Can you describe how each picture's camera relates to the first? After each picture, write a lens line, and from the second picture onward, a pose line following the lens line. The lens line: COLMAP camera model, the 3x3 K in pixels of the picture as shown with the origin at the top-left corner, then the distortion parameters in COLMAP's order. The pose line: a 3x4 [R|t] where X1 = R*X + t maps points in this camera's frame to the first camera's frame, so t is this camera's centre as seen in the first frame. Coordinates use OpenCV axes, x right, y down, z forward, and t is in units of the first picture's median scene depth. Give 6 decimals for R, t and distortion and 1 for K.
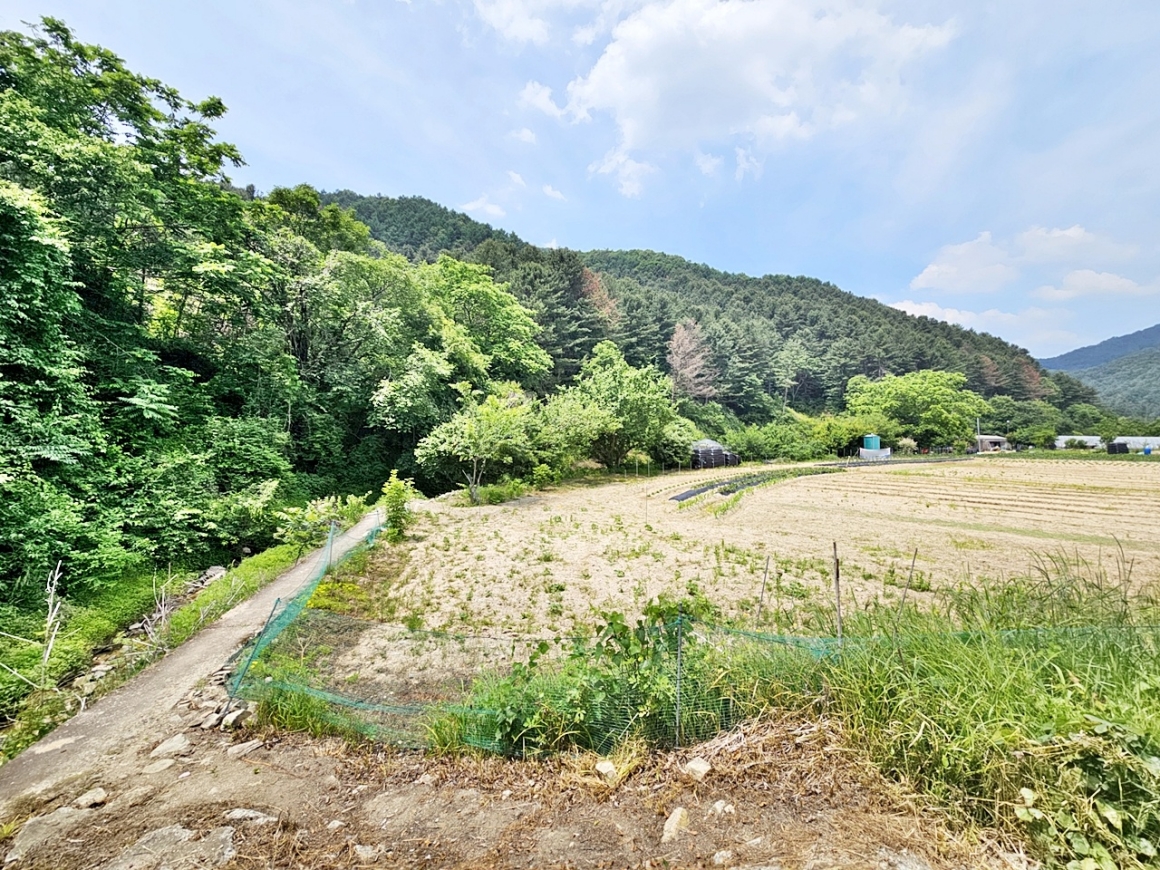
lens RADIAL K [[474.0, 0, 579.2], [0, 474.0, 438.8], [0, 0, 1]] dist [-0.003971, 0.001671]
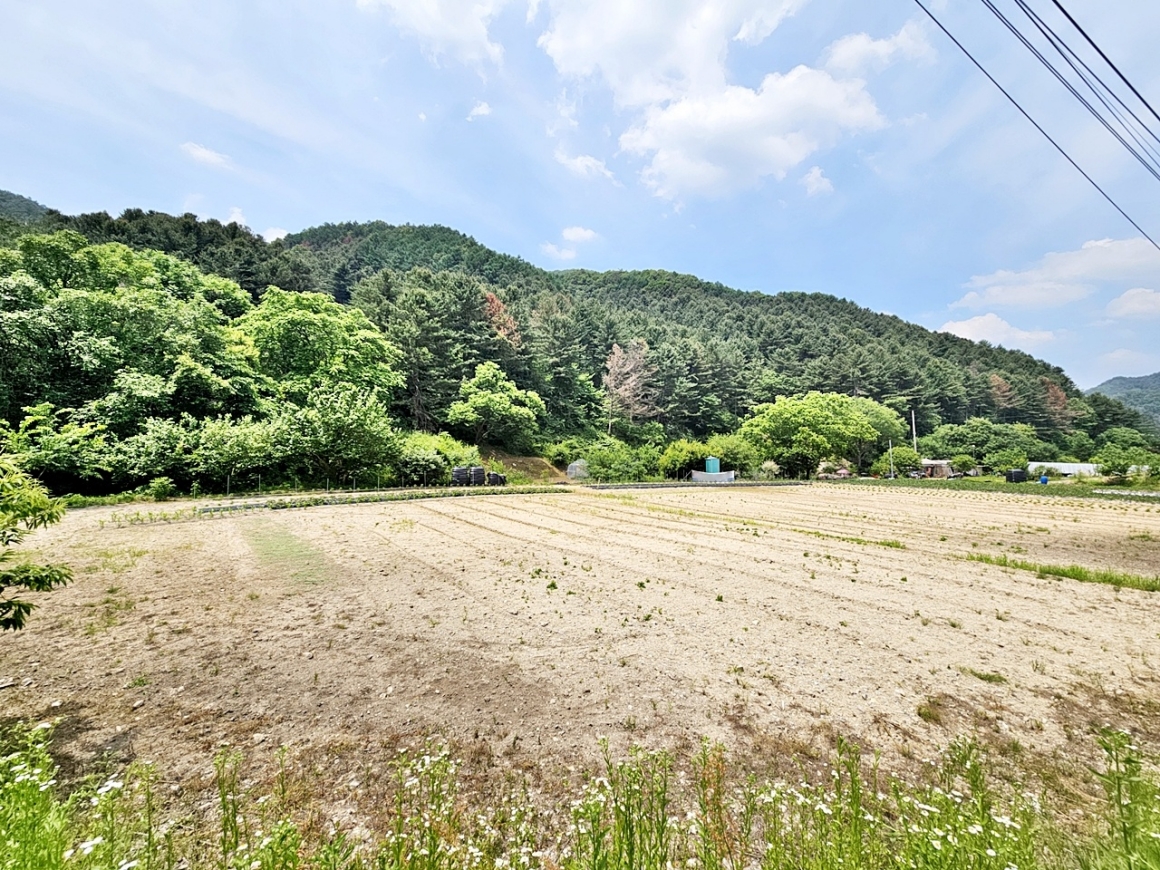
lens RADIAL K [[474.0, 0, 579.9], [0, 474.0, 435.9], [0, 0, 1]] dist [-0.003971, 0.001671]
pose [[0.994921, 0.013536, -0.099744, 0.378064], [-0.017828, 0.998947, -0.042262, -0.005319], [0.099066, 0.043826, 0.994115, -0.006586]]
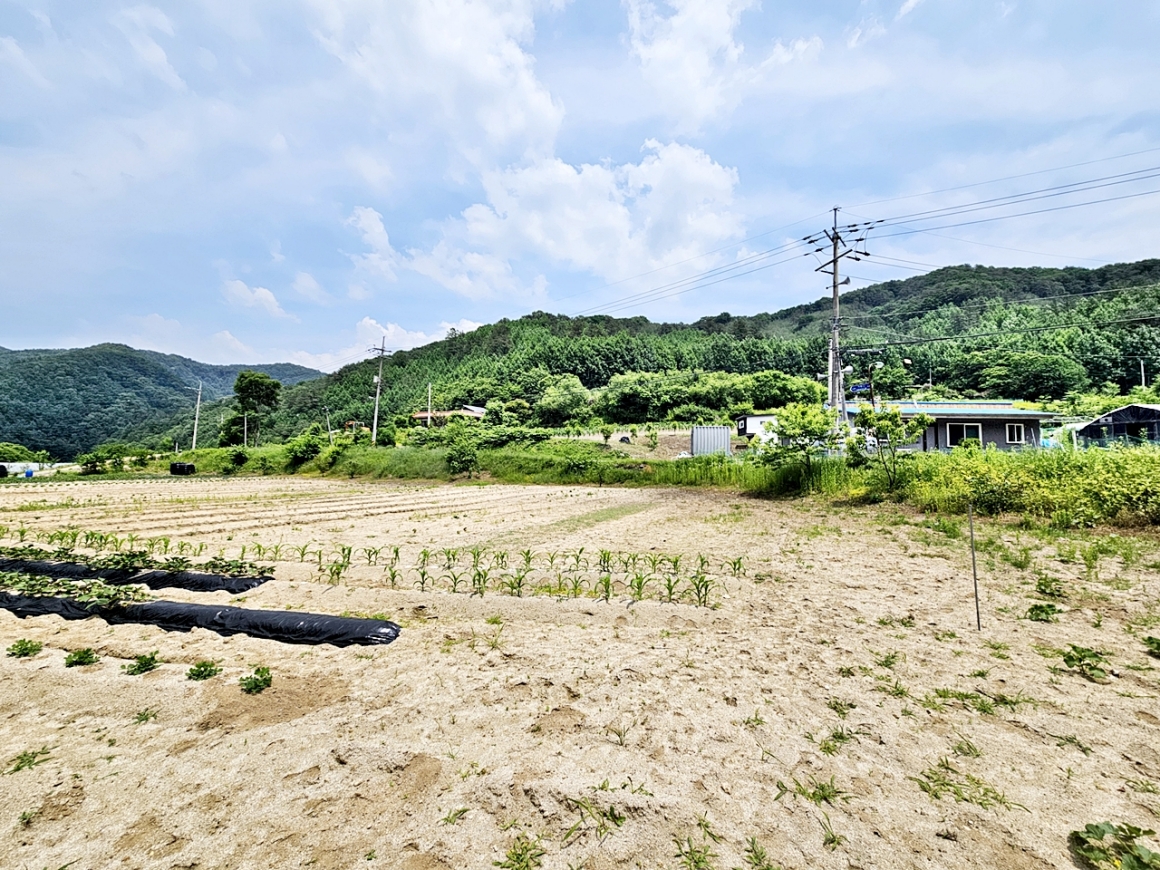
lens RADIAL K [[474.0, 0, 579.6], [0, 474.0, 432.5], [0, 0, 1]] dist [-0.003971, 0.001671]
pose [[-0.352303, 0.058609, 0.934049, -0.017440], [0.016596, 0.998271, -0.056379, 0.015354], [-0.935739, -0.004361, -0.352667, 0.315315]]
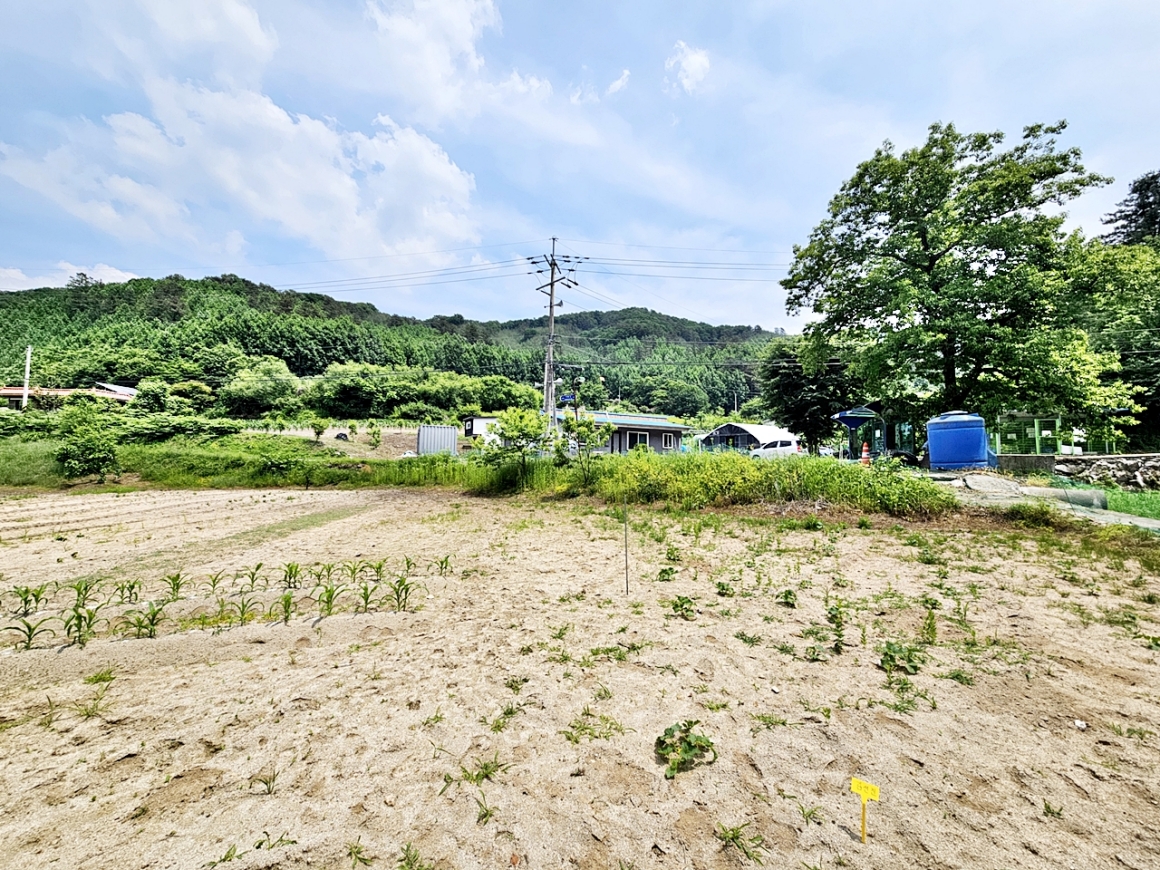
lens RADIAL K [[474.0, 0, 578.9], [0, 474.0, 433.8], [0, 0, 1]] dist [-0.003971, 0.001671]
pose [[-0.792798, 0.035262, 0.608464, -0.019161], [0.009296, 0.998908, -0.045778, 0.015511], [-0.609414, -0.030637, -0.792260, 0.311552]]
